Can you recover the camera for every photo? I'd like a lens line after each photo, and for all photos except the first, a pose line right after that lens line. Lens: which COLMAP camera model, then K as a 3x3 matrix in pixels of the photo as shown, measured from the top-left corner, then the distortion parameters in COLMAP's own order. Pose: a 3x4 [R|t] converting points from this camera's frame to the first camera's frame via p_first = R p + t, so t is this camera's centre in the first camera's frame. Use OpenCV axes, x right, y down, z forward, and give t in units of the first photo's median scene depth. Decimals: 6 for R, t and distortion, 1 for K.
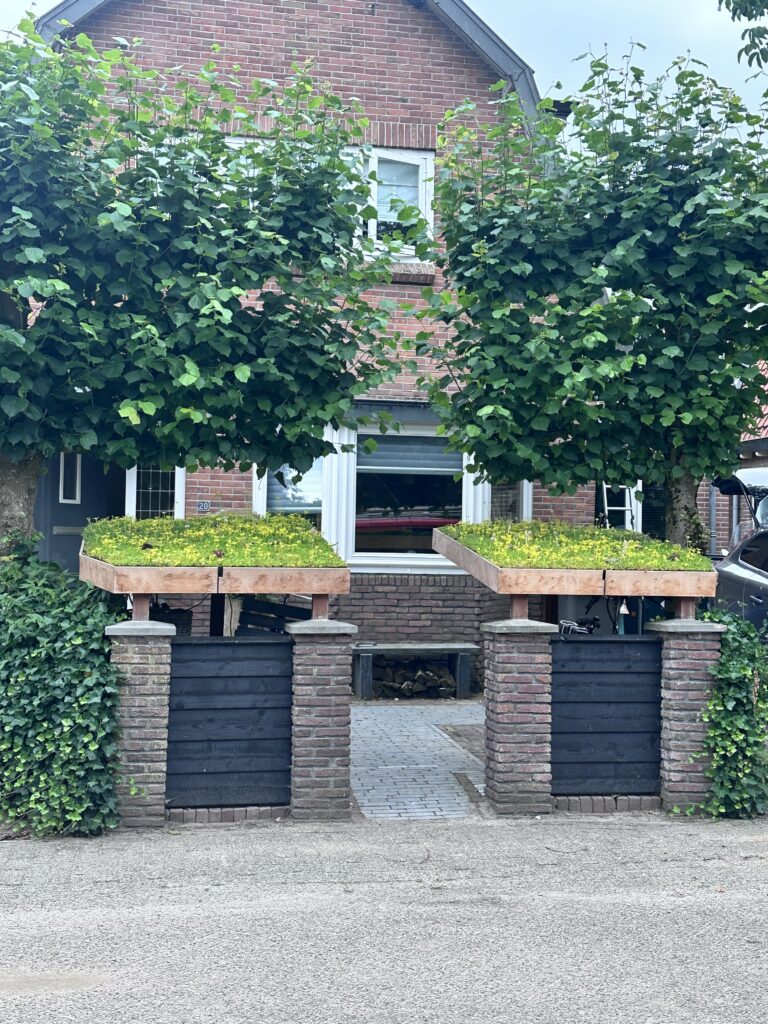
lens RADIAL K [[1313.5, 0, 385.5], [0, 1313.5, 511.9], [0, 0, 1]] dist [0.186737, 0.000000]
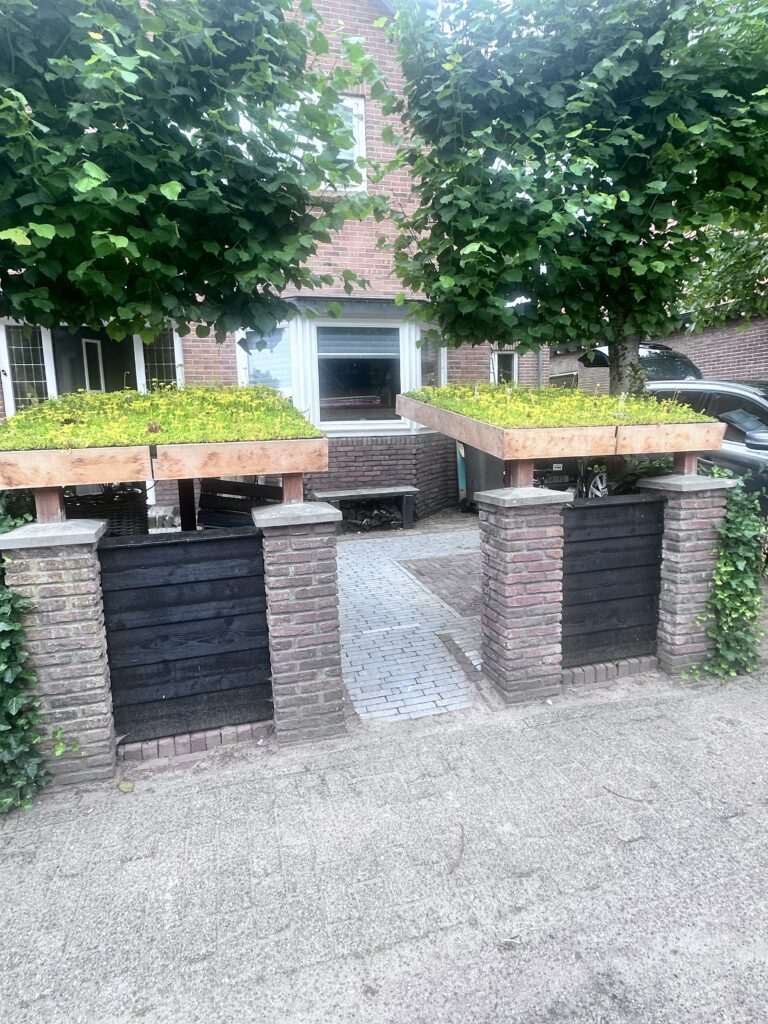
lens RADIAL K [[593.5, 0, 383.2], [0, 593.5, 513.0], [0, 0, 1]] dist [-0.007335, 0.000630]
pose [[0.994622, -0.057455, 0.086168, -0.026150], [0.040832, 0.982159, 0.183567, 0.022231], [-0.095178, -0.179061, 0.979223, 0.623178]]
